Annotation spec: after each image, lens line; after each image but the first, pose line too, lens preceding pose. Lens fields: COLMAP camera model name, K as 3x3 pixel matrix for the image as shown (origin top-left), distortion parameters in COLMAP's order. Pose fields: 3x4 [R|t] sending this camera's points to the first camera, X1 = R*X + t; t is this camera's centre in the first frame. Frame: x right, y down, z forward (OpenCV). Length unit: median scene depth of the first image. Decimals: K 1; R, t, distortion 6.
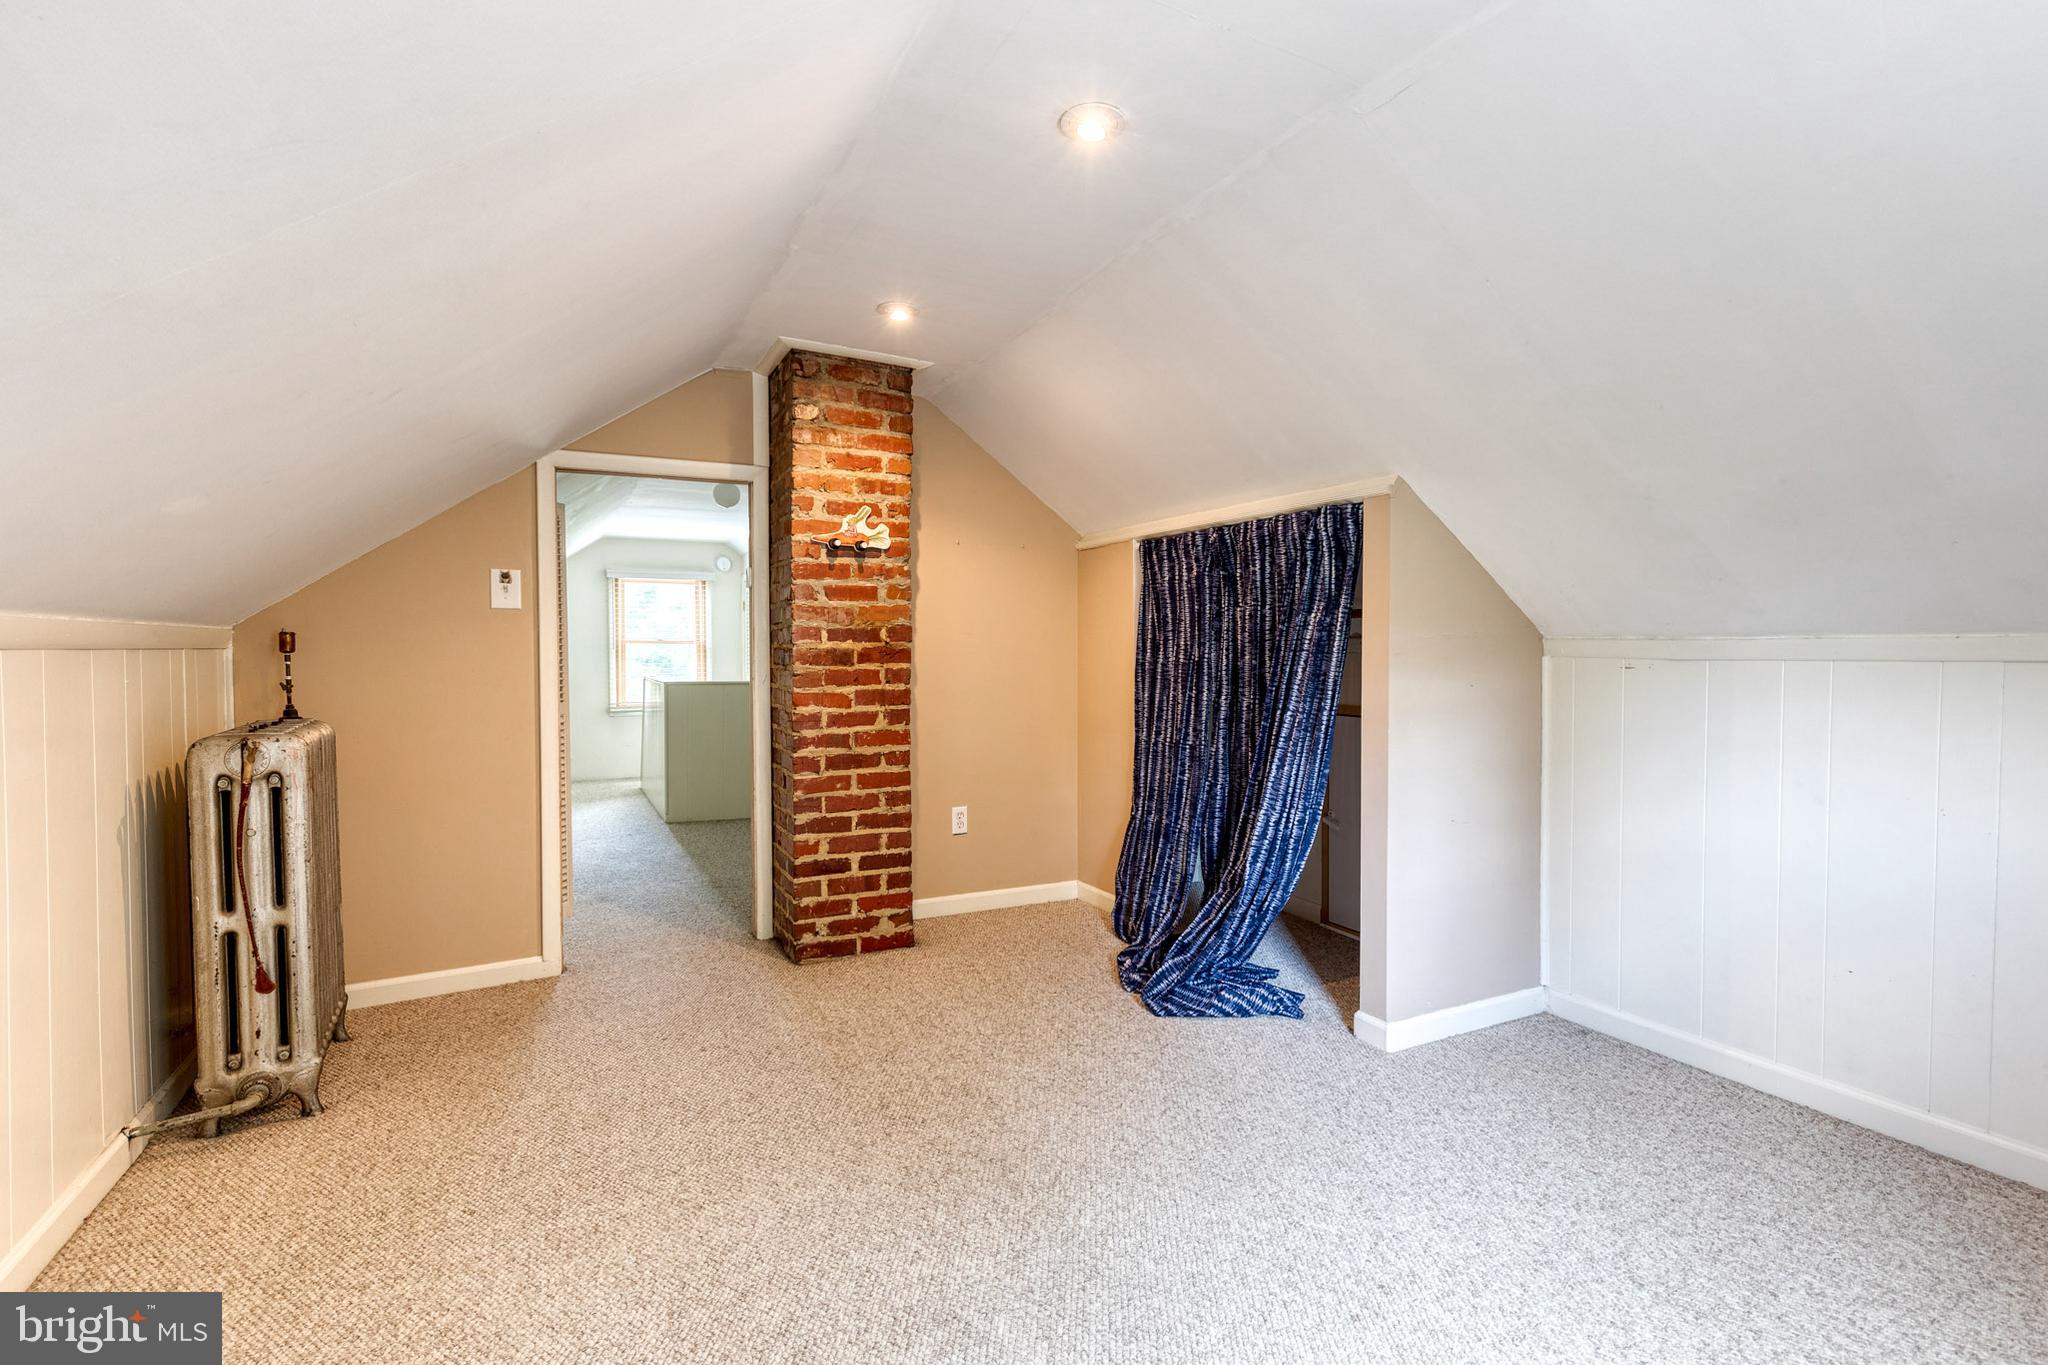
lens RADIAL K [[943.8, 0, 1038.7], [0, 943.8, 685.4], [0, 0, 1]] dist [0.015668, 0.001896]
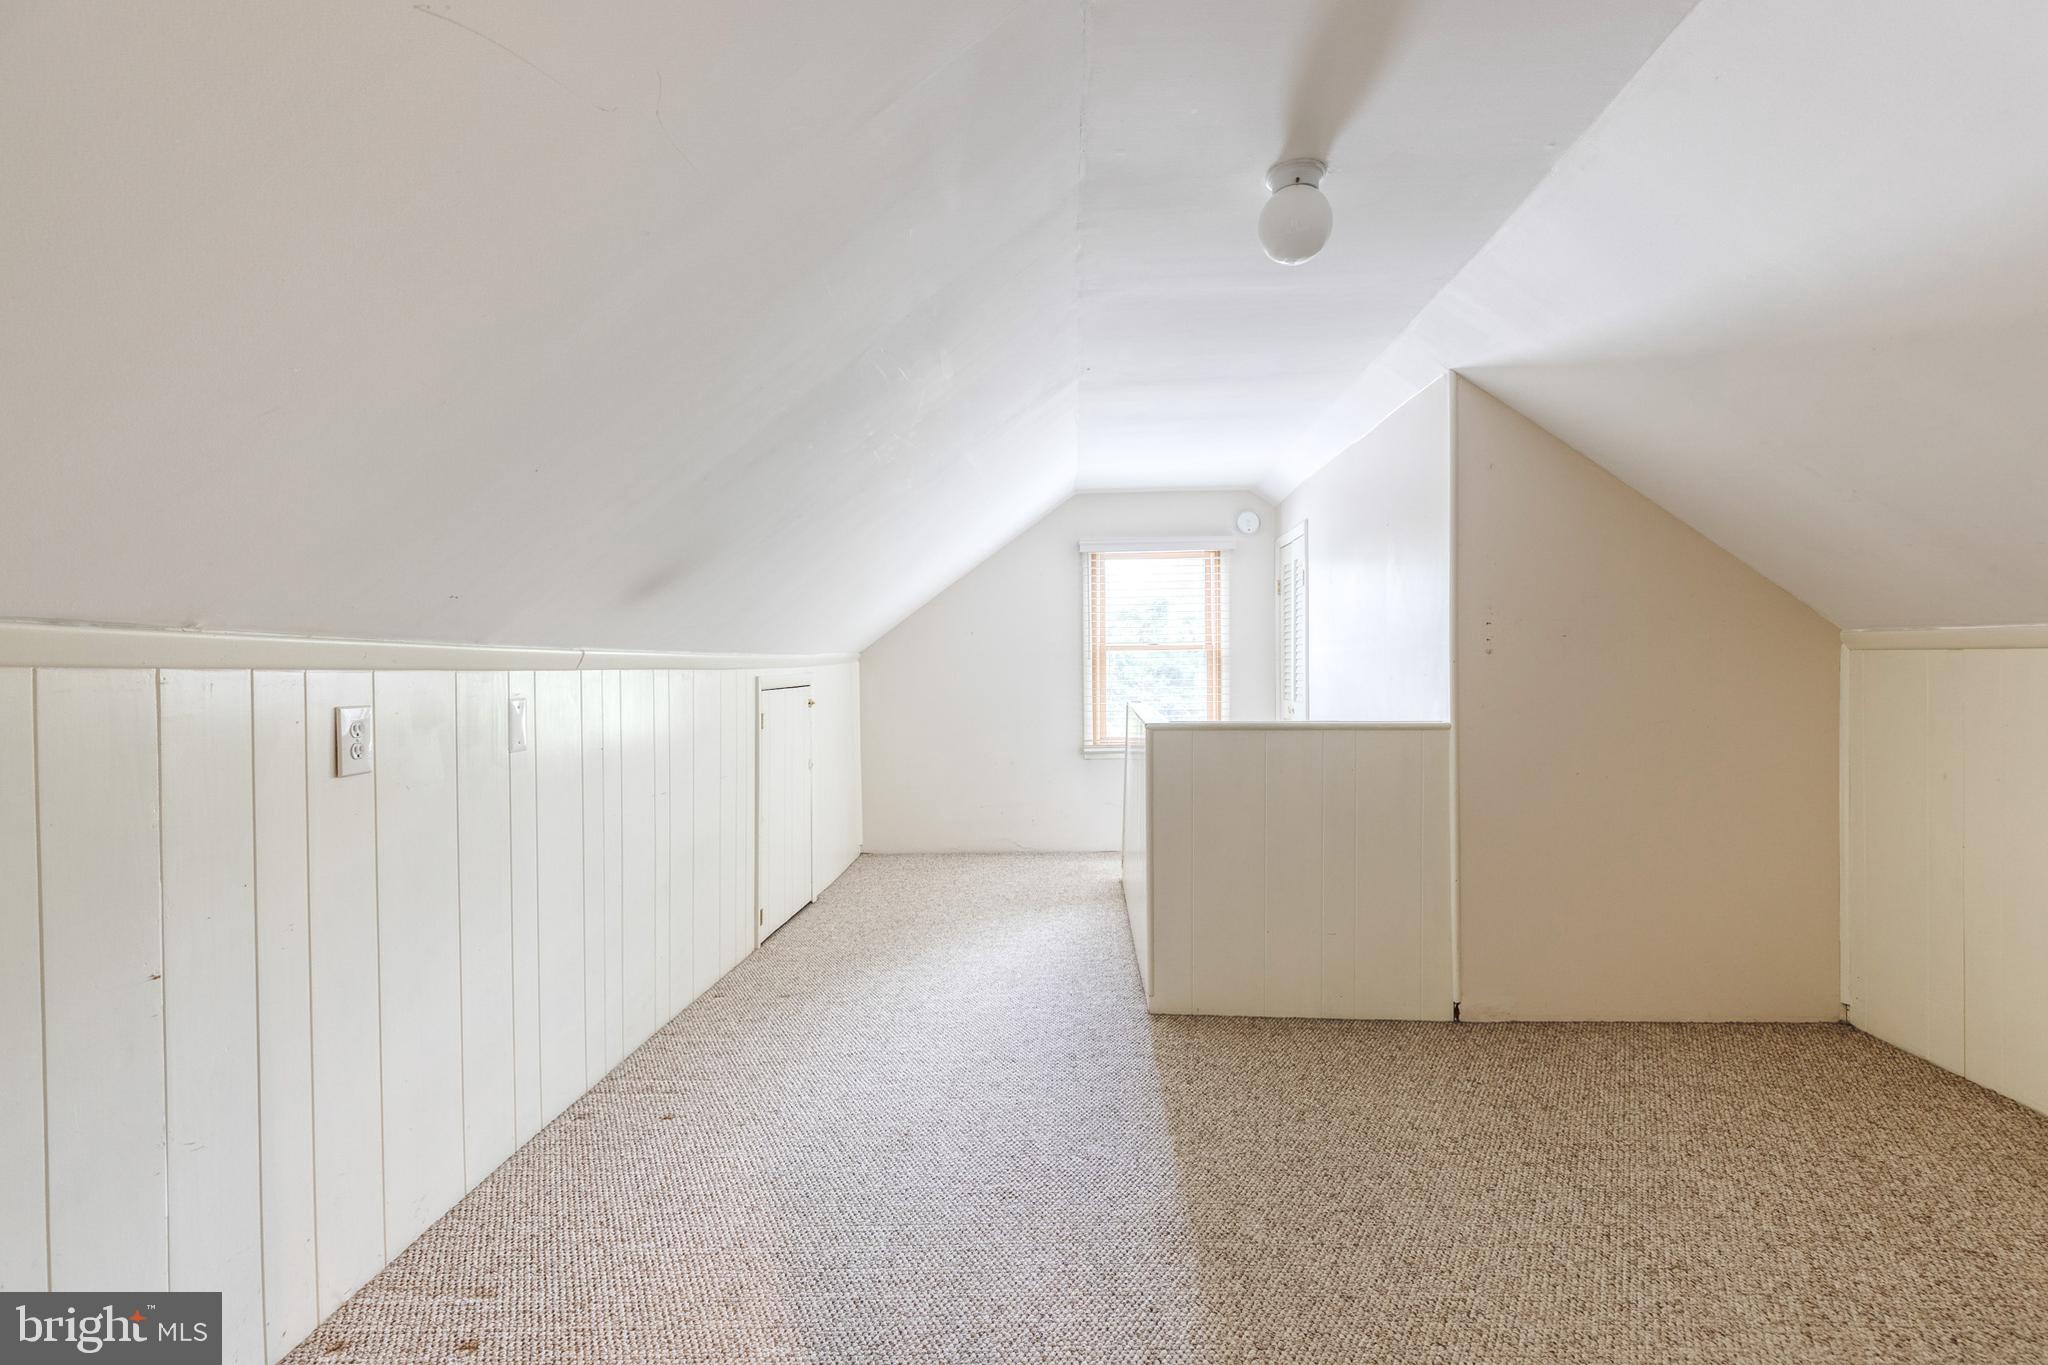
lens RADIAL K [[943.8, 0, 1031.9], [0, 943.8, 677.0], [0, 0, 1]] dist [0.015668, 0.001896]
pose [[0.859408, 0.002493, -0.511284, -0.140322], [-0.006006, 0.999968, -0.005220, -0.022069], [0.511255, 0.007557, 0.859396, 0.401375]]
